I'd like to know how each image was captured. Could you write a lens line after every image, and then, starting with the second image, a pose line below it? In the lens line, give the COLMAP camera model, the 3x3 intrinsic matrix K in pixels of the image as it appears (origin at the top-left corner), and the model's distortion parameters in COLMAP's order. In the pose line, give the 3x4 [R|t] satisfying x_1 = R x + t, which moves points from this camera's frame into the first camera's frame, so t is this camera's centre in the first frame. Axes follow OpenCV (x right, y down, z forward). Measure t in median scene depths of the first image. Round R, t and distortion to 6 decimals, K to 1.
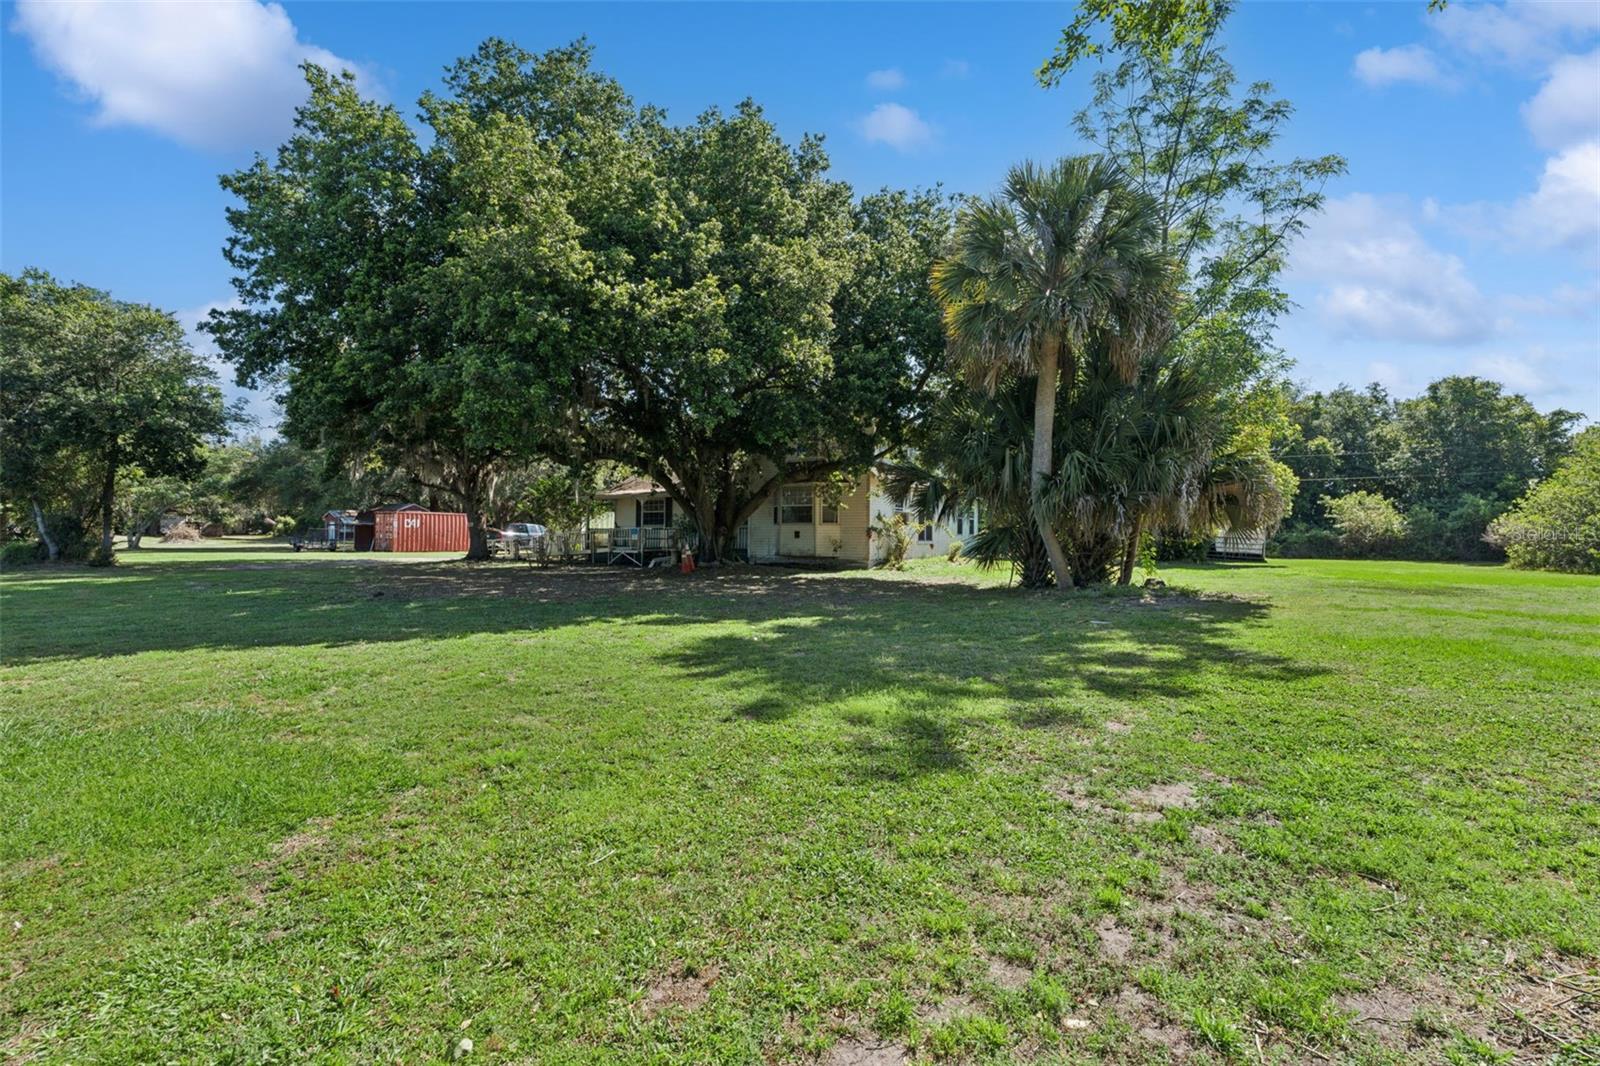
lens RADIAL K [[722.0, 0, 800.0], [0, 722.0, 533.0], [0, 0, 1]] dist [0.001387, 0.000284]
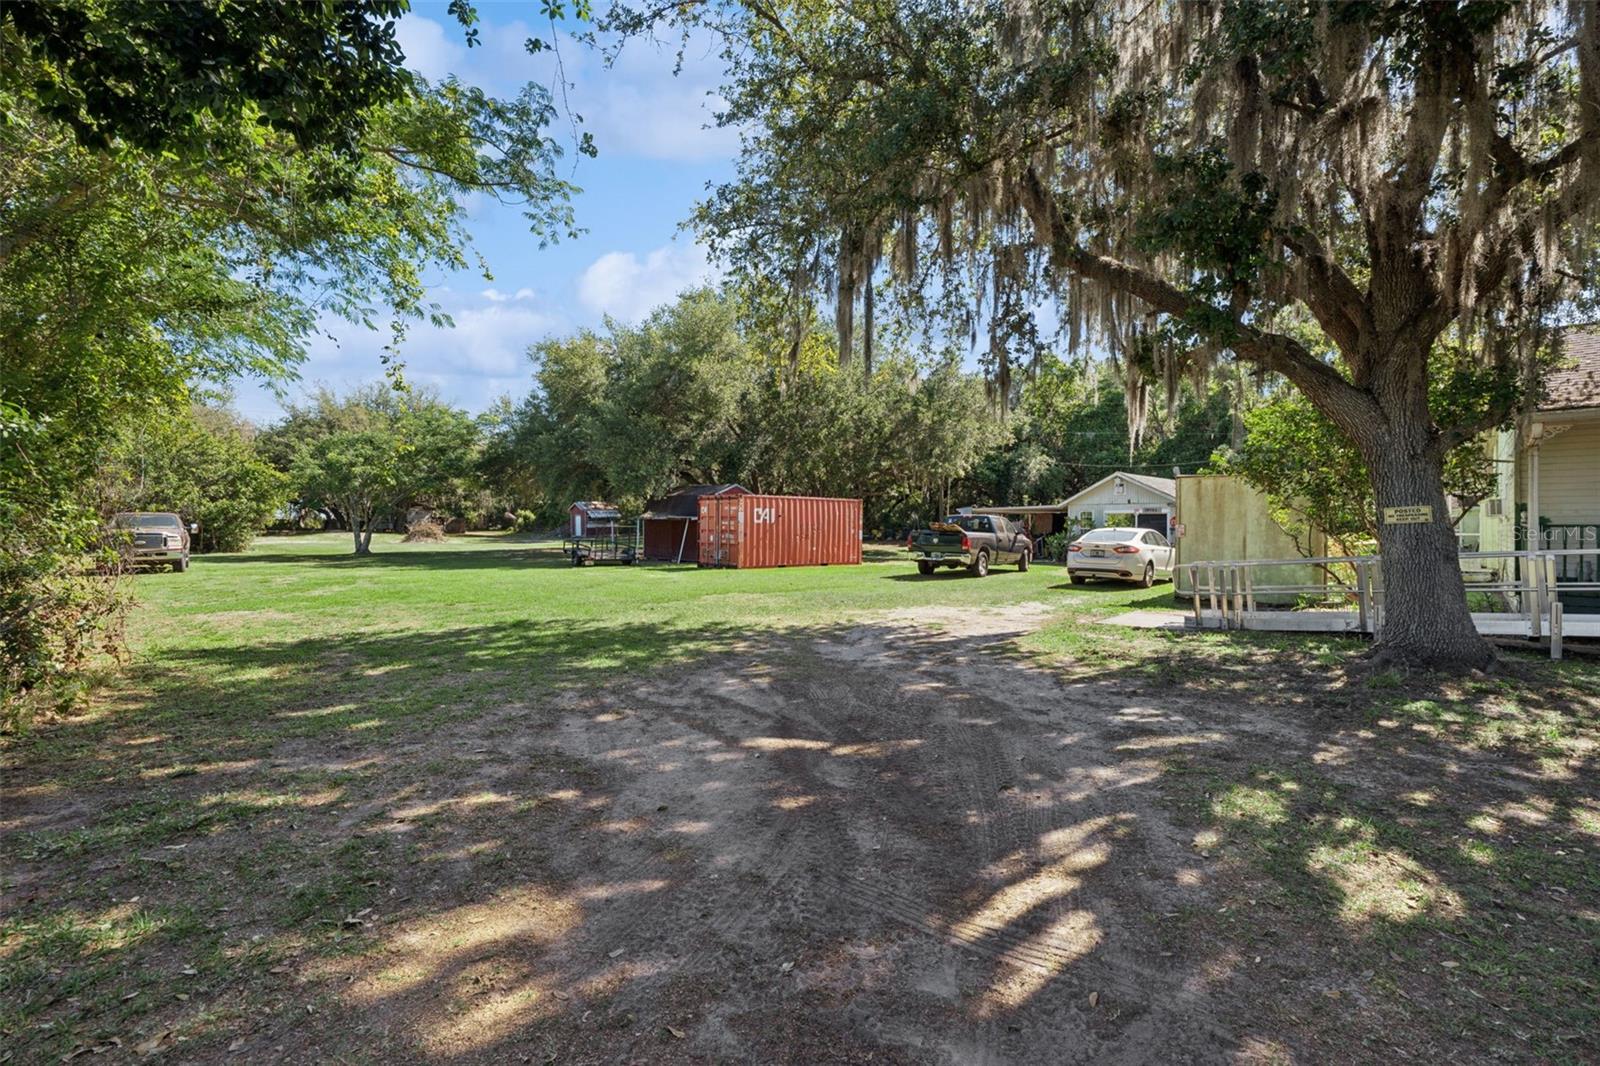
lens RADIAL K [[722.0, 0, 800.0], [0, 722.0, 533.0], [0, 0, 1]] dist [0.001387, 0.000284]
pose [[0.971639, -0.000794, -0.236466, -0.187266], [0.003370, 0.999939, 0.010491, -0.002994], [0.236443, -0.010990, 0.971583, 0.231527]]
